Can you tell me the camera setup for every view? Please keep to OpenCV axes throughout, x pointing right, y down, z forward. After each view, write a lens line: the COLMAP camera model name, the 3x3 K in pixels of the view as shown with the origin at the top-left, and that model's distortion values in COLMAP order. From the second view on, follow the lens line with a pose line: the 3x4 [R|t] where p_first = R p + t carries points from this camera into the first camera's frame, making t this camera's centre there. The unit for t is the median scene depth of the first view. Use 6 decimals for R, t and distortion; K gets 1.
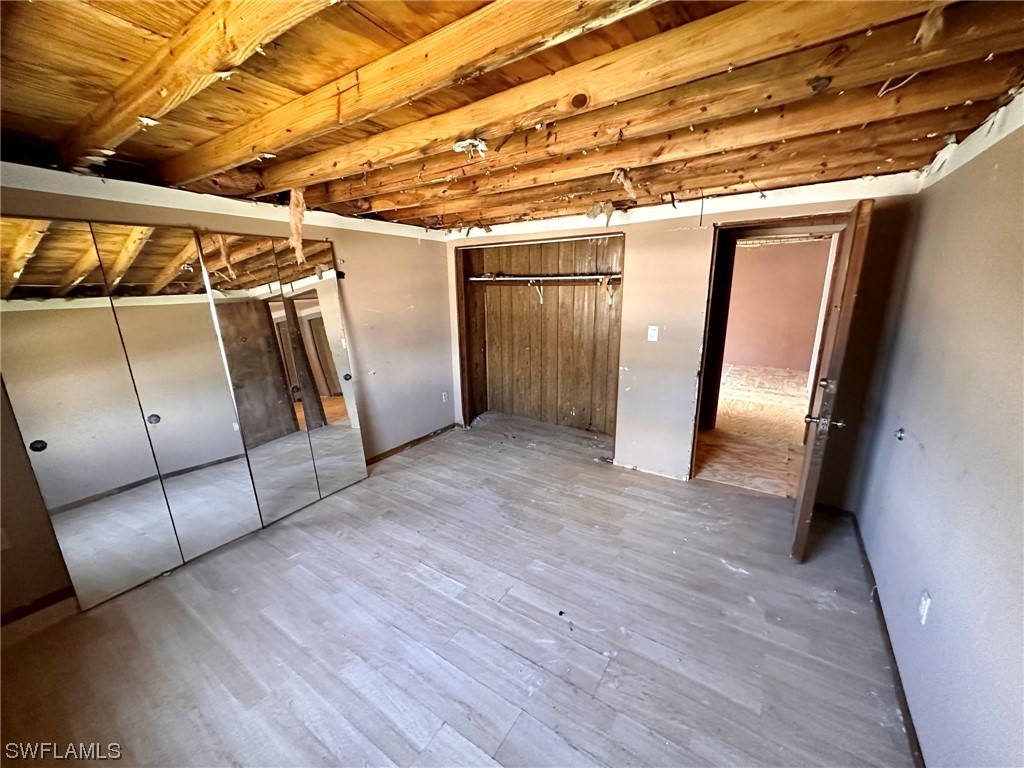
lens RADIAL K [[407.5, 0, 509.0], [0, 407.5, 377.5], [0, 0, 1]] dist [-0.008616, -0.000198]
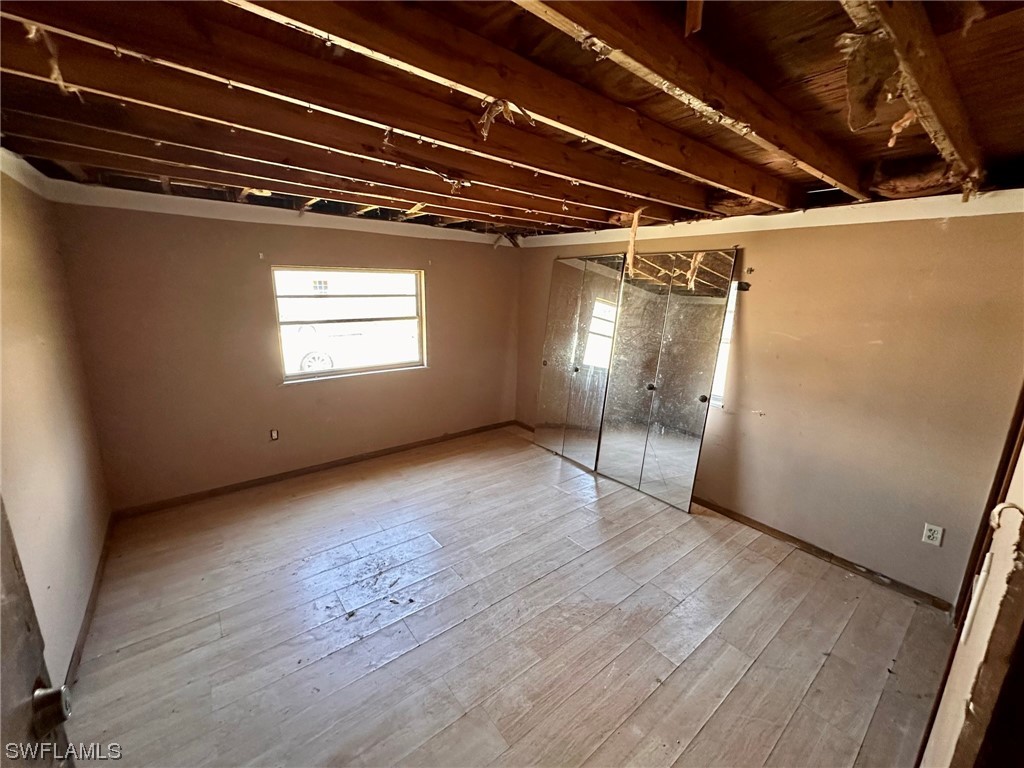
lens RADIAL K [[407.5, 0, 515.5], [0, 407.5, 380.0], [0, 0, 1]] dist [-0.008616, -0.000198]
pose [[-0.301126, 0.212169, -0.929682, 0.564271], [-0.238485, 0.927196, 0.288847, -0.202993], [0.923281, 0.308694, -0.228603, 0.814426]]
